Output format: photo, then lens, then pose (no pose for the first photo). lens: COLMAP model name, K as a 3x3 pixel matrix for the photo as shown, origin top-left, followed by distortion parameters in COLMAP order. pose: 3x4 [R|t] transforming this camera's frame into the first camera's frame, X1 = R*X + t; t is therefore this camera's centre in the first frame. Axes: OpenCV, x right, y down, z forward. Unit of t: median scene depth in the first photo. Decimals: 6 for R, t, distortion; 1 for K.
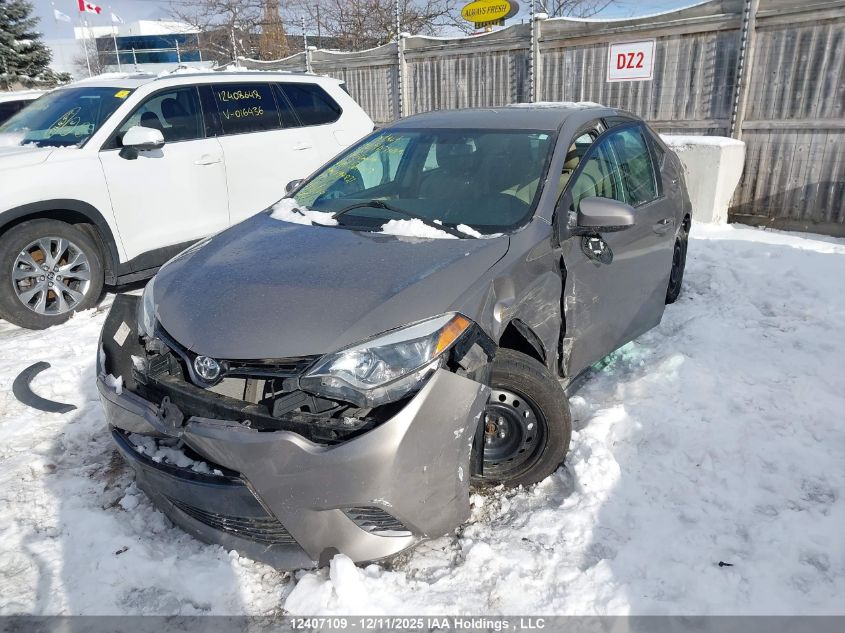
lens RADIAL K [[640.5, 0, 422.5], [0, 640.5, 316.5], [0, 0, 1]] dist [0.016161, 0.005921]
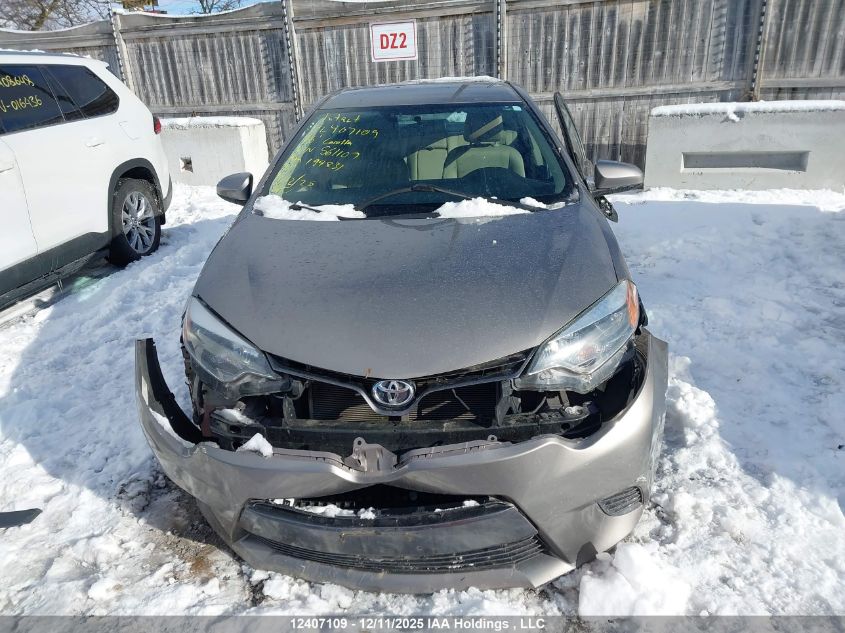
lens RADIAL K [[640.5, 0, 422.5], [0, 640.5, 316.5], [0, 0, 1]] dist [0.016161, 0.005921]
pose [[0.882483, -0.185927, 0.432036, -0.171565], [0.177107, 0.982301, 0.060974, -0.016903], [-0.435726, 0.022708, 0.899793, 0.059772]]
